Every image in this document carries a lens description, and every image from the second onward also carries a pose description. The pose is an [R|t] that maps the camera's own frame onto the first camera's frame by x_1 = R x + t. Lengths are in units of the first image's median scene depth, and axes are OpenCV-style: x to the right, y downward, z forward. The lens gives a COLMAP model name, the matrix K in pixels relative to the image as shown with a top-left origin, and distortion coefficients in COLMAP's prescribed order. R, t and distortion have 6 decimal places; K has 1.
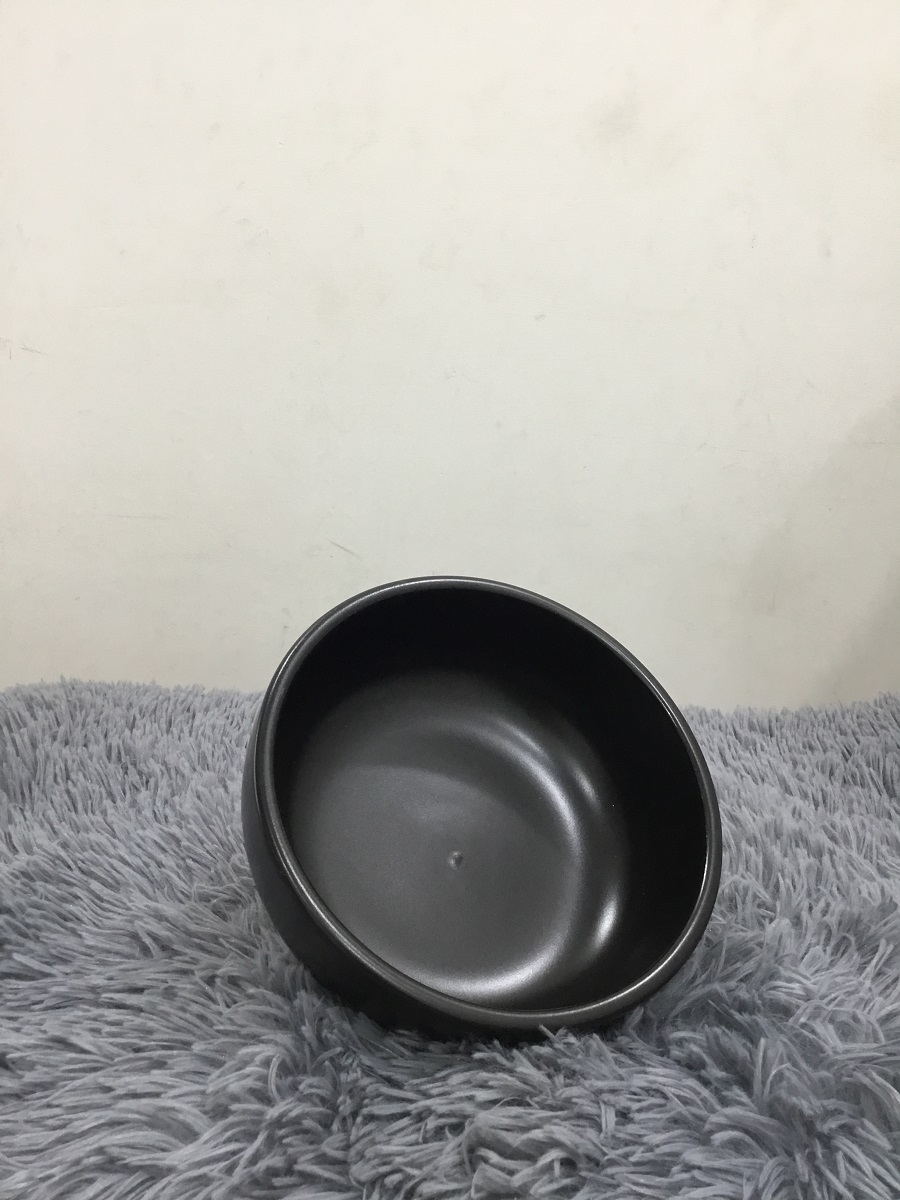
lens RADIAL K [[1102.8, 0, 450.0], [0, 1102.8, 600.0], [0, 0, 1]] dist [0.050058, -0.003762]
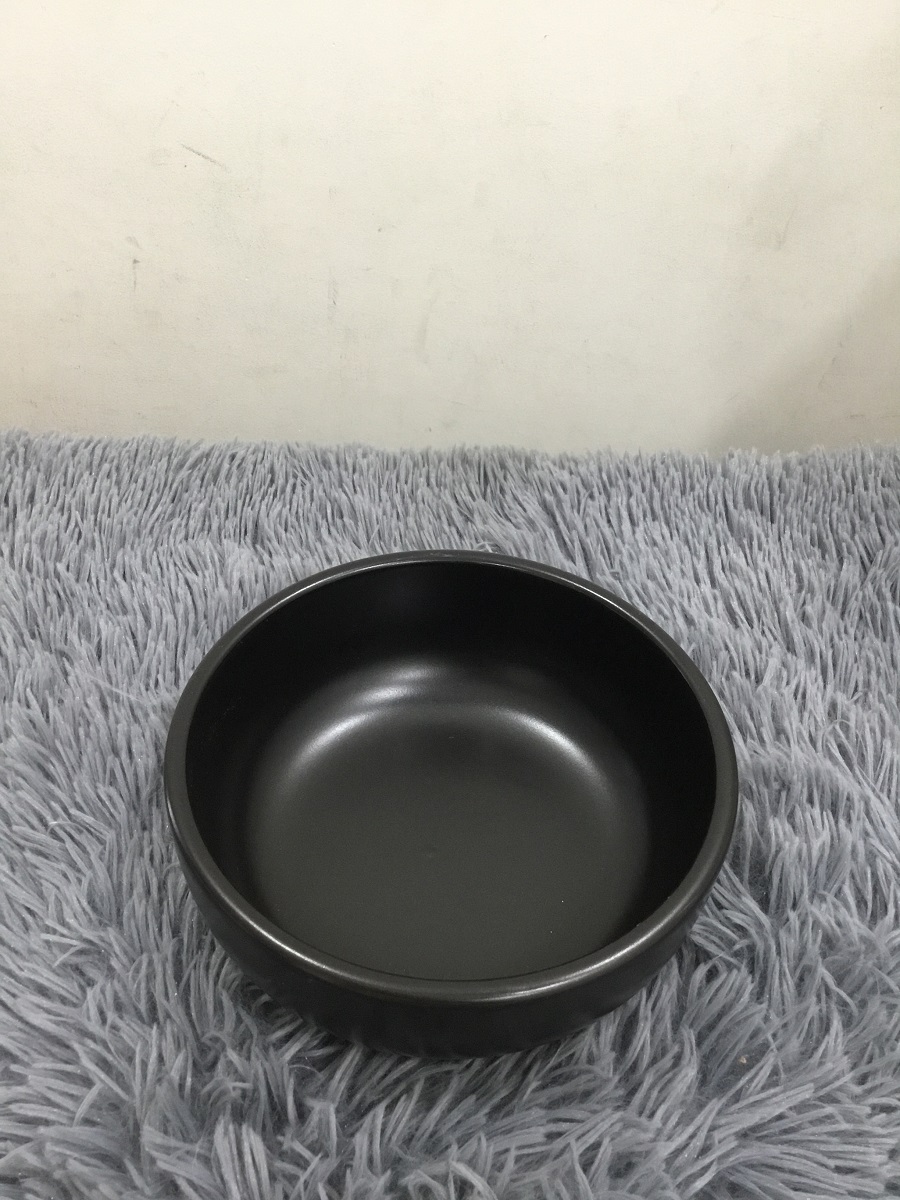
lens RADIAL K [[1106.2, 0, 450.0], [0, 1106.2, 600.0], [0, 0, 1]] dist [0.109381, -0.243959]
pose [[0.997826, -0.036451, 0.054911, 0.017781], [0.002550, 0.853867, 0.520485, -0.245656], [-0.065859, -0.519213, 0.852103, 0.321960]]
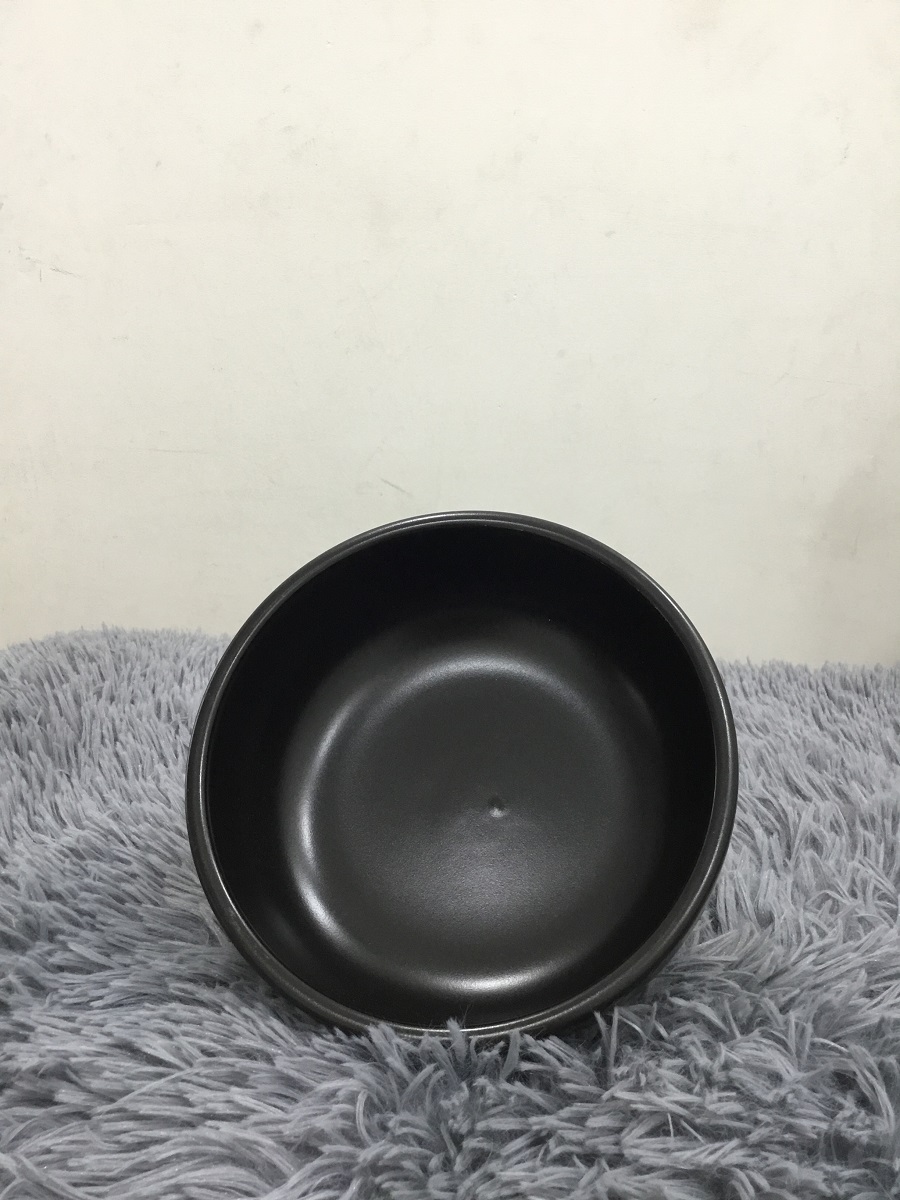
lens RADIAL K [[1106.2, 0, 450.0], [0, 1106.2, 600.0], [0, 0, 1]] dist [0.109381, -0.243959]
pose [[0.999825, 0.007206, -0.017239, -0.043657], [-0.006075, 0.997878, 0.064823, -0.015888], [0.017669, -0.064707, 0.997748, 0.070530]]
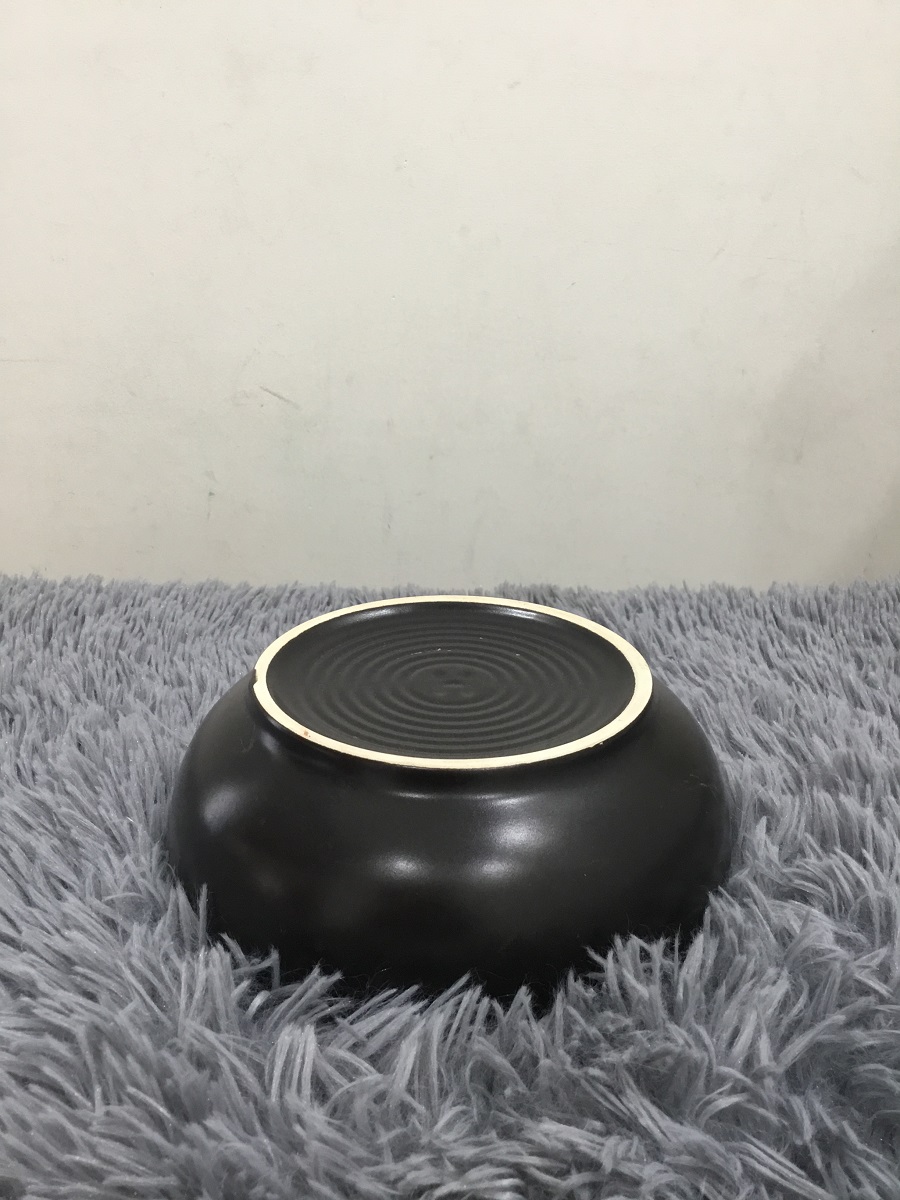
lens RADIAL K [[1106.2, 0, 450.0], [0, 1106.2, 600.0], [0, 0, 1]] dist [0.109381, -0.243959]
pose [[0.999021, -0.031069, 0.031504, 0.000392], [0.026289, 0.989489, 0.142197, -0.013978], [-0.035590, -0.141230, 0.989337, 0.231277]]
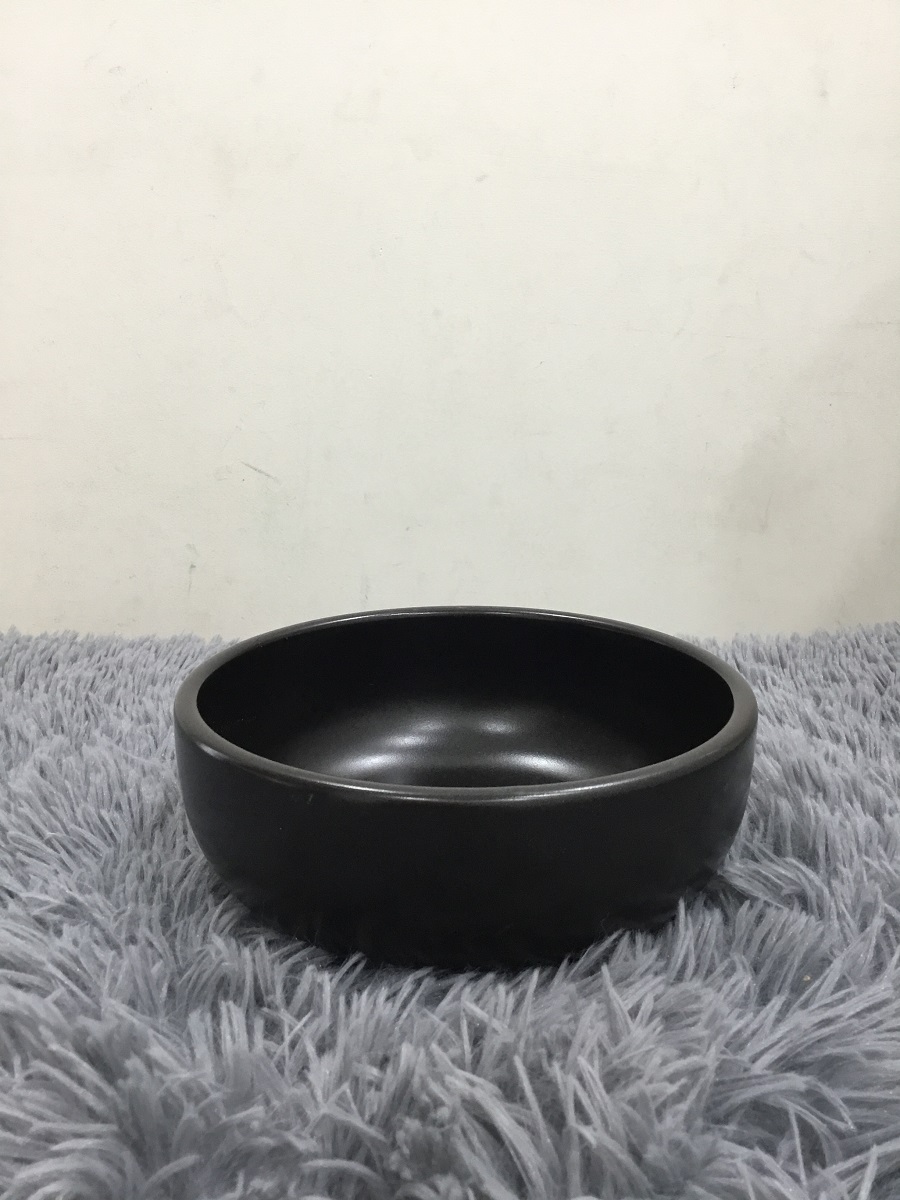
lens RADIAL K [[1106.2, 0, 450.0], [0, 1106.2, 600.0], [0, 0, 1]] dist [0.109381, -0.243959]
pose [[0.998796, -0.031888, 0.037286, 0.020491], [0.030683, 0.999002, 0.032465, 0.041387], [-0.038284, -0.031282, 0.998777, 0.208082]]
